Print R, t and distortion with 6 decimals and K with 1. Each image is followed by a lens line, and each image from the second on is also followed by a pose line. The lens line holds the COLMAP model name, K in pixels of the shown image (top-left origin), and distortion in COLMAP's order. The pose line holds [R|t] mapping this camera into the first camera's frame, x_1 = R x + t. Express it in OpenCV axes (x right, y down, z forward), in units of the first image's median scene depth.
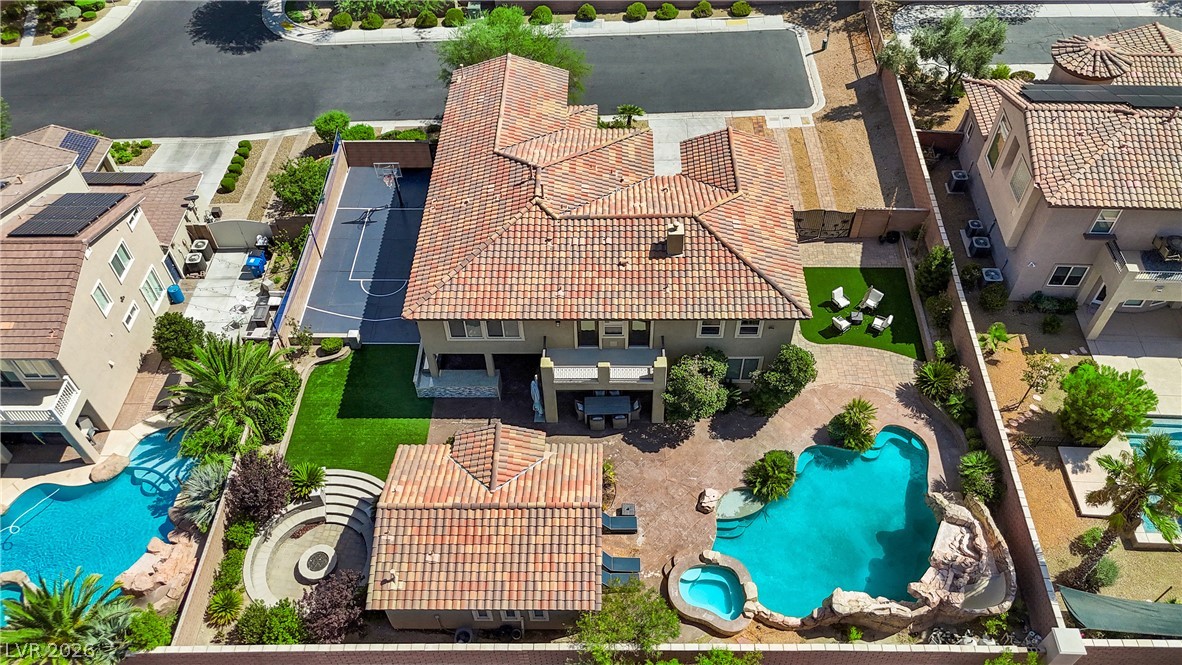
lens RADIAL K [[874.9, 0, 593.9], [0, 874.9, 333.0], [0, 0, 1]] dist [0.070113, -0.071561]
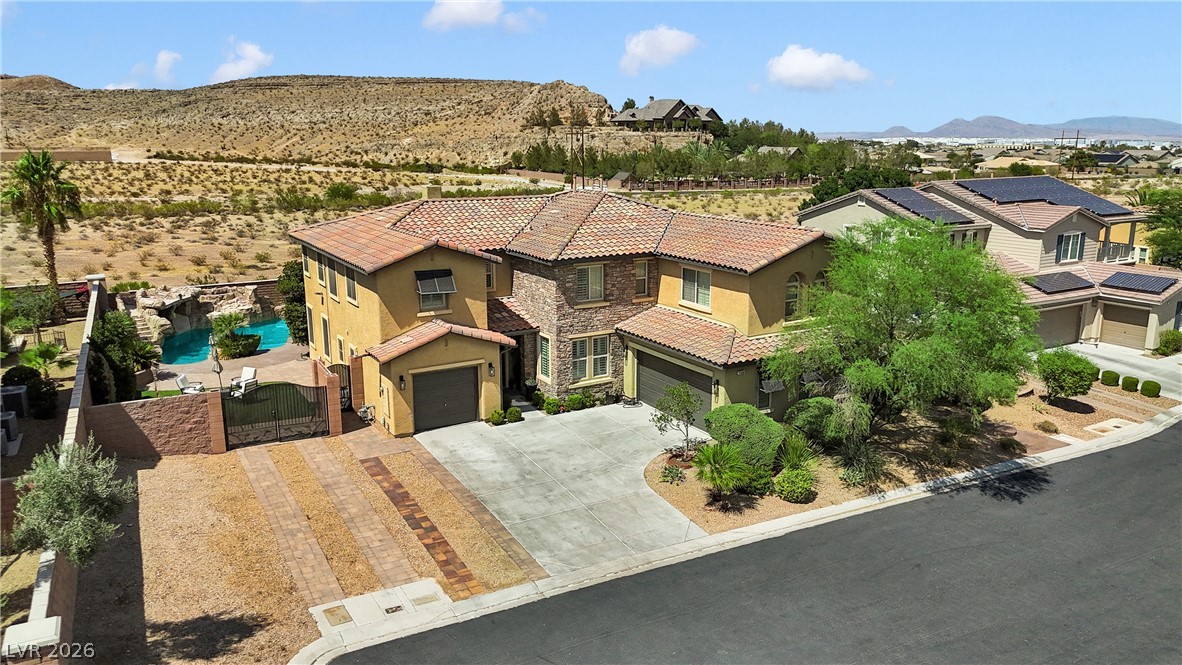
lens RADIAL K [[874.9, 0, 593.9], [0, 874.9, 333.0], [0, 0, 1]] dist [0.070113, -0.071561]
pose [[-0.857024, 0.131619, -0.498183, 0.463964], [-0.376981, 0.498950, 0.780342, -0.904734], [0.351276, 0.856578, -0.377994, 1.589372]]
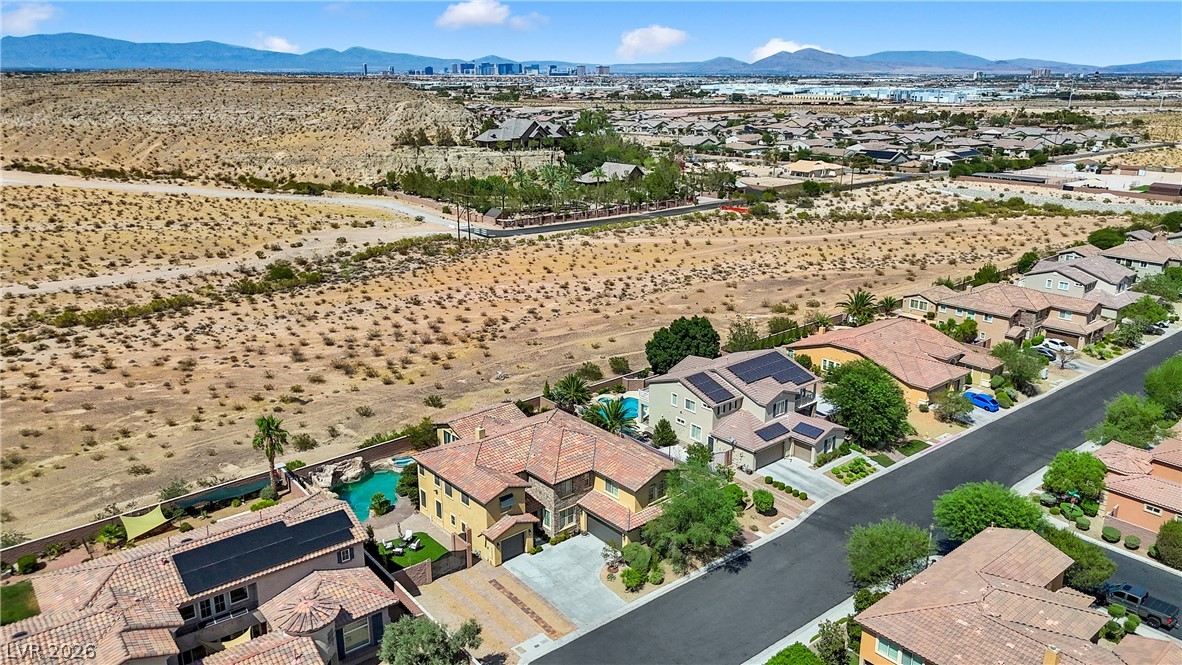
lens RADIAL K [[874.9, 0, 593.9], [0, 874.9, 333.0], [0, 0, 1]] dist [0.070113, -0.071561]
pose [[-0.749932, 0.210126, -0.627255, 1.177163], [-0.488229, 0.463993, 0.739150, -1.944865], [0.446356, 0.860557, -0.245373, 1.436161]]
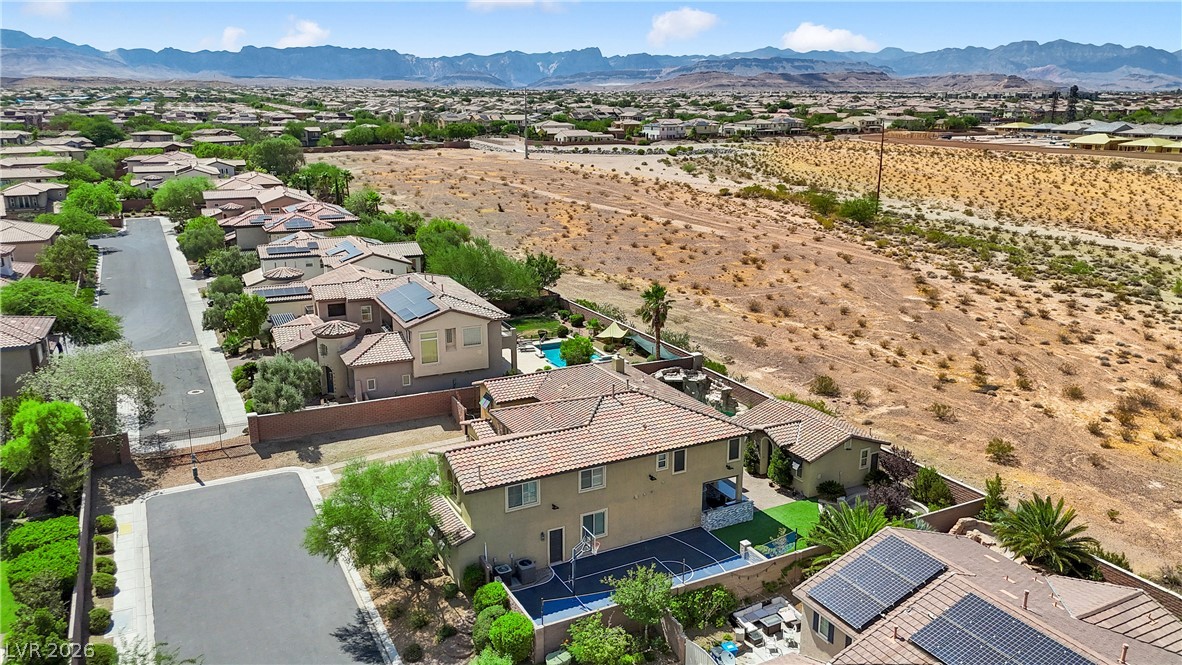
lens RADIAL K [[874.9, 0, 593.9], [0, 874.9, 333.0], [0, 0, 1]] dist [0.070113, -0.071561]
pose [[-0.472704, -0.208499, 0.856200, -1.272905], [0.668528, 0.548165, 0.502578, -0.993990], [-0.574126, 0.809965, -0.119733, 1.171910]]
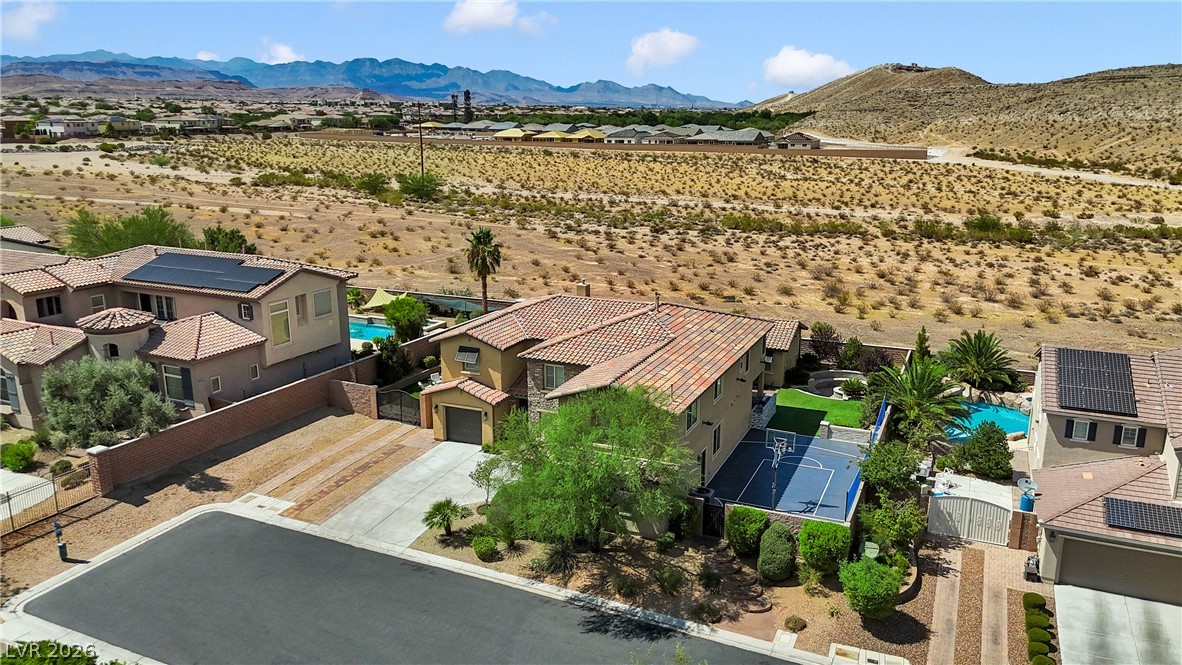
lens RADIAL K [[874.9, 0, 593.9], [0, 874.9, 333.0], [0, 0, 1]] dist [0.070113, -0.071561]
pose [[-0.919791, -0.079880, 0.384193, -0.492094], [0.304790, 0.471237, 0.827671, -1.282824], [-0.247161, 0.878382, -0.409093, 1.652669]]
